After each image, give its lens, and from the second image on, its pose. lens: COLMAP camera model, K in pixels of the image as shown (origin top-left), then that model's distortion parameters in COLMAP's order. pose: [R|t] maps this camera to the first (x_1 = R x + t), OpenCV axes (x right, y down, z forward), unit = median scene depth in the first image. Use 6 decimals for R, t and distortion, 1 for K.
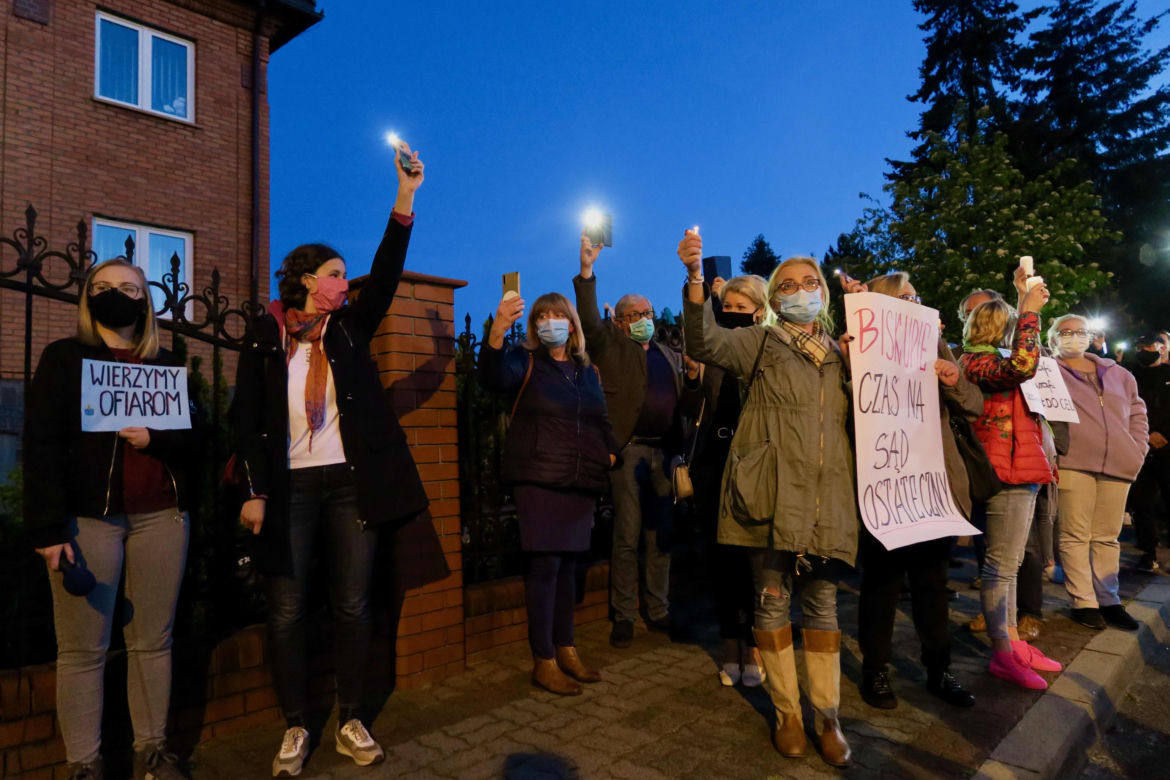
lens RADIAL K [[803.0, 0, 612.7], [0, 803.0, 370.5], [0, 0, 1]] dist [-0.016968, 0.003517]
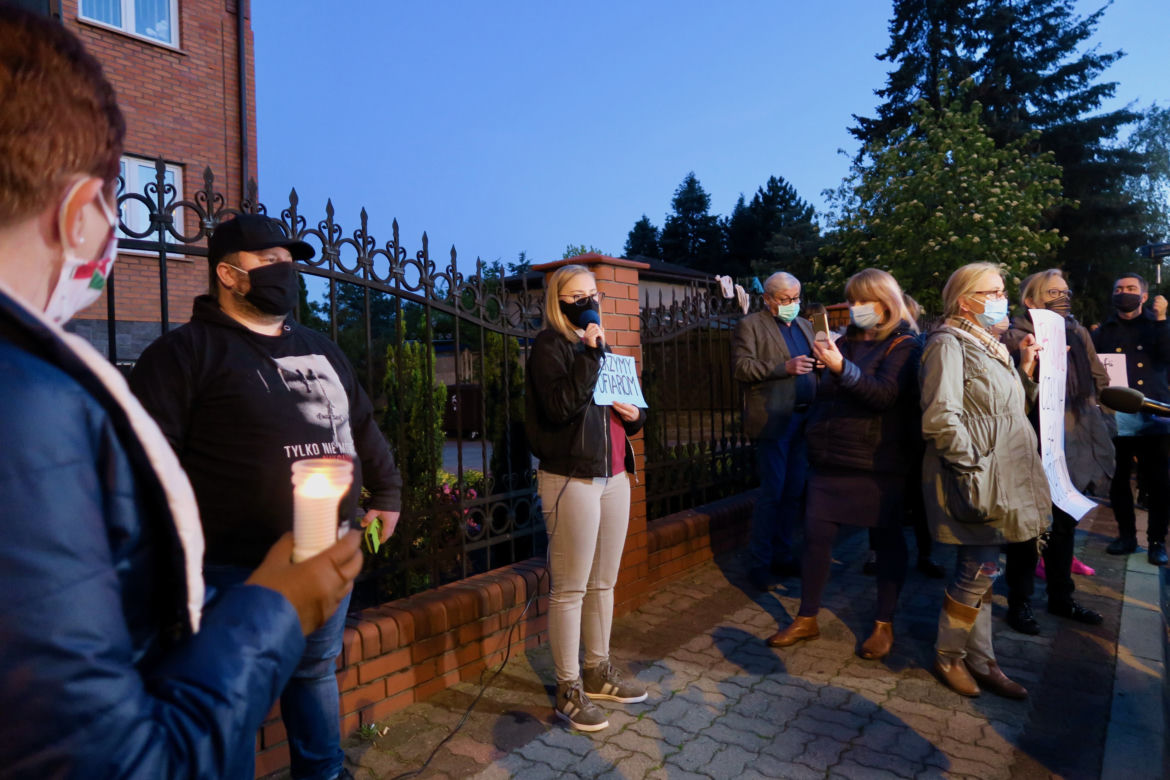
lens RADIAL K [[846.9, 0, 561.9], [0, 846.9, 367.9], [0, 0, 1]] dist [-0.024095, 0.008030]
pose [[0.993080, 0.009108, 0.117086, -0.184413], [-0.019047, 0.996280, 0.084045, -0.022833], [-0.115885, -0.085694, 0.989559, -0.082936]]
